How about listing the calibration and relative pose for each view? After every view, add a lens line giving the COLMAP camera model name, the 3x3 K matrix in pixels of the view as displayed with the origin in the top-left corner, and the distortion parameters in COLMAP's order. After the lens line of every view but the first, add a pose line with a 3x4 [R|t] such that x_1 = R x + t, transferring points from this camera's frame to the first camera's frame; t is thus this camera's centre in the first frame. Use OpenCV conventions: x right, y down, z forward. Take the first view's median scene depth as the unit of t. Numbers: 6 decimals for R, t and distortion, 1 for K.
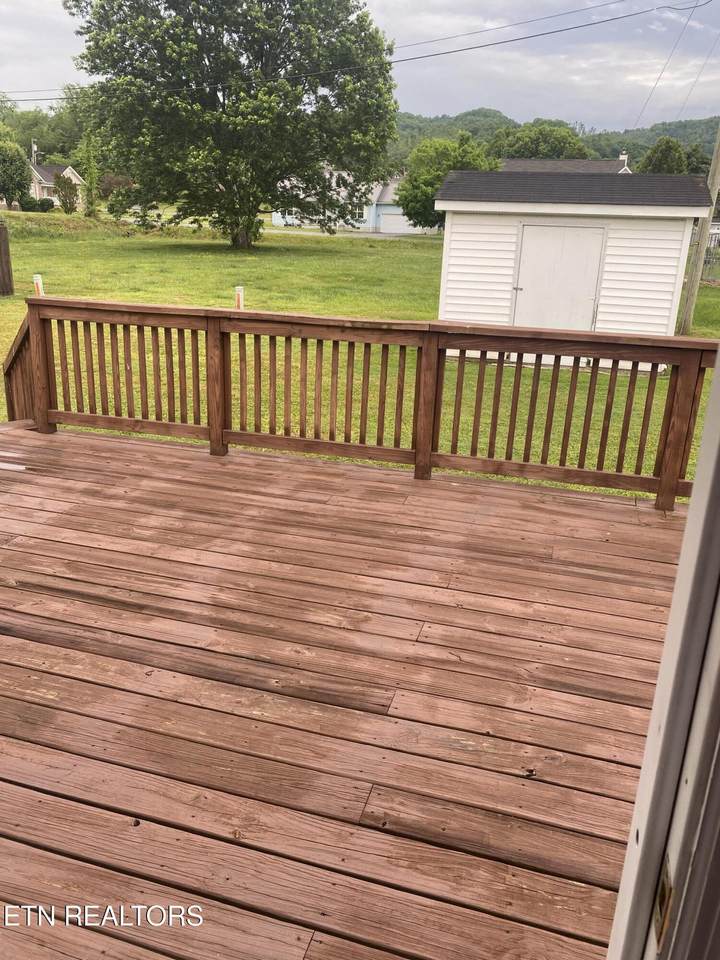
lens RADIAL K [[731.6, 0, 359.0], [0, 731.6, 461.0], [0, 0, 1]] dist [0.034999, -0.035085]
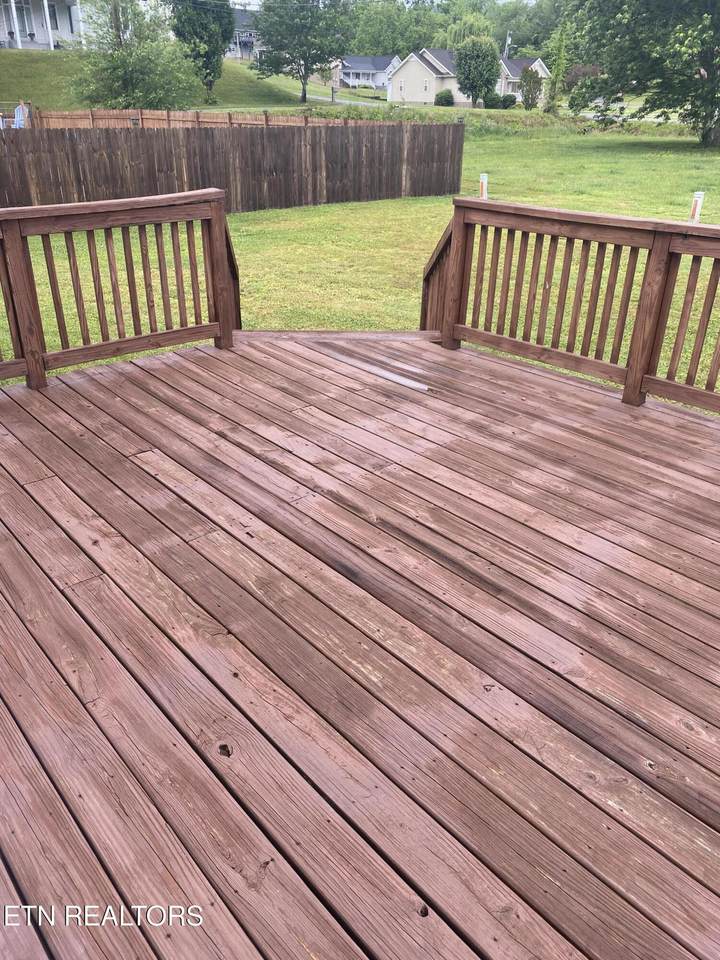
lens RADIAL K [[731.6, 0, 359.0], [0, 731.6, 461.0], [0, 0, 1]] dist [0.034999, -0.035085]
pose [[0.844869, 0.215066, -0.489840, -0.033577], [-0.154480, 0.974706, 0.161503, -0.032952], [0.512184, -0.060778, 0.856723, 0.134561]]
